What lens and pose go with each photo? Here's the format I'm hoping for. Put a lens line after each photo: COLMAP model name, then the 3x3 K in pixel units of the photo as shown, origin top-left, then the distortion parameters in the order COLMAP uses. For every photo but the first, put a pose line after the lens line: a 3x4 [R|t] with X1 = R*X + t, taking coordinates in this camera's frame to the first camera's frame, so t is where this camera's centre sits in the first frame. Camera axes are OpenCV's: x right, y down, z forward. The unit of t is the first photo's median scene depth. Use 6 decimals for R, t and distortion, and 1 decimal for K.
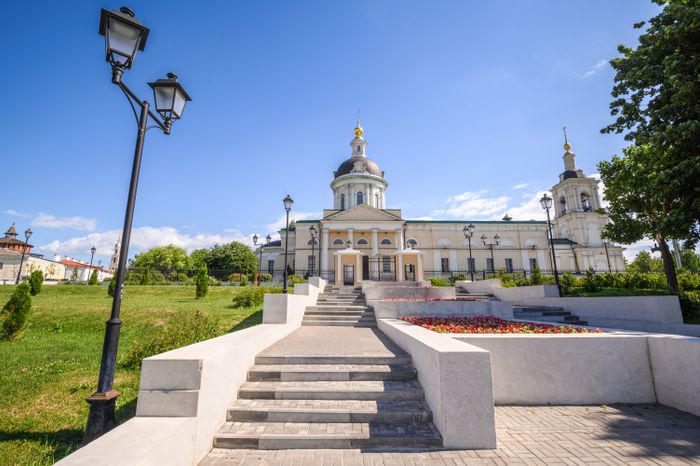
lens RADIAL K [[320.7, 0, 346.4], [0, 320.7, 231.2], [0, 0, 1]] dist [-0.017296, -0.000765]
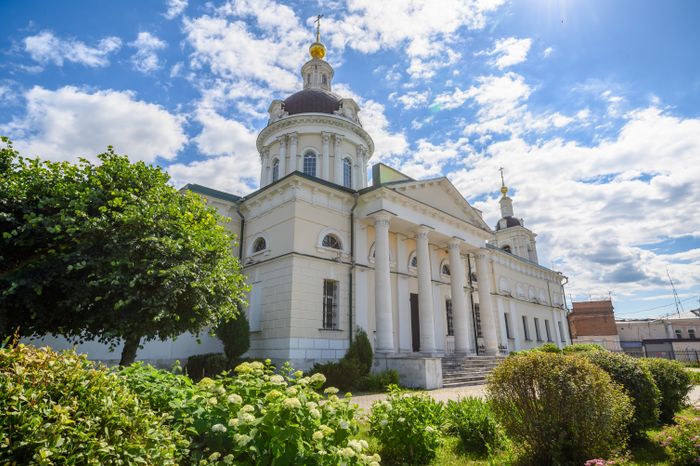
lens RADIAL K [[396.6, 0, 353.2], [0, 396.6, 231.3], [0, 0, 1]] dist [-0.005054, -0.000408]
pose [[0.708634, 0.202712, 0.675830, -0.386321], [-0.125002, 0.978758, -0.162504, 0.091226], [-0.694415, 0.030676, 0.718921, 0.676543]]
